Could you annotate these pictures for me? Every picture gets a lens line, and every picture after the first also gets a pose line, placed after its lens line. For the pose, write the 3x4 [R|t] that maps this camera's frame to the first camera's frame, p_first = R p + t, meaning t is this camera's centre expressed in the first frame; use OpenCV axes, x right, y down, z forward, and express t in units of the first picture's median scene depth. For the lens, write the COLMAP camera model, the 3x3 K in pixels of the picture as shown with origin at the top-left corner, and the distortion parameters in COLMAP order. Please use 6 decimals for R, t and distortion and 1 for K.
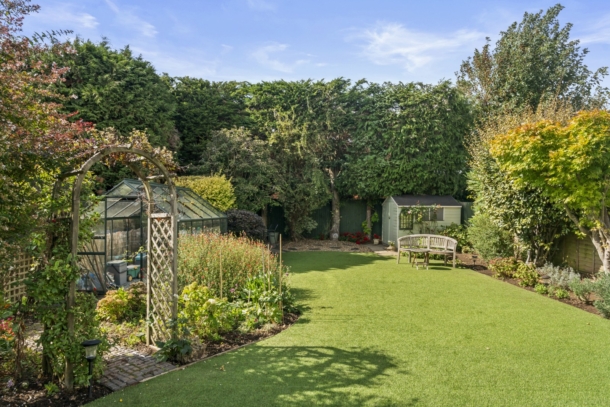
lens RADIAL K [[370.0, 0, 304.4], [0, 370.0, 206.8], [0, 0, 1]] dist [-0.000910, -0.000695]
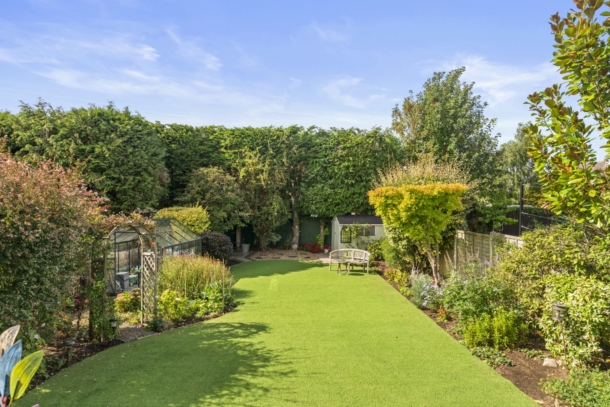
lens RADIAL K [[353.0, 0, 305.2], [0, 353.0, 209.4], [0, 0, 1]] dist [0.000818, 0.000064]
pose [[0.999763, -0.002723, 0.021587, 0.120010], [0.002644, 0.999990, 0.003677, -0.067648], [-0.021597, -0.003619, 0.999760, -0.262057]]
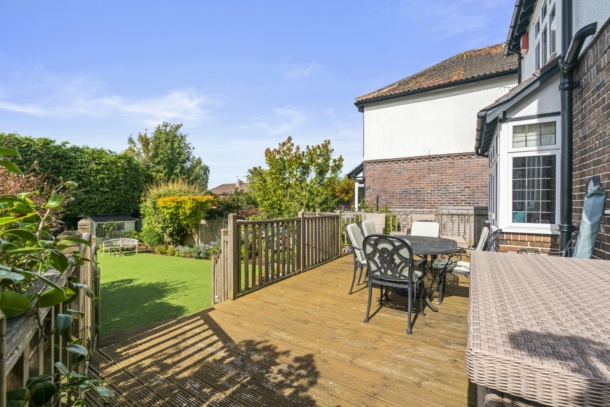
lens RADIAL K [[266.5, 0, 305.3], [0, 266.5, 202.3], [0, 0, 1]] dist [-0.001261, -0.000137]
pose [[0.516071, 0.005465, 0.856529, -0.313969], [0.018300, 0.999681, -0.017404, -0.063291], [-0.856350, 0.024656, 0.515806, -0.470670]]
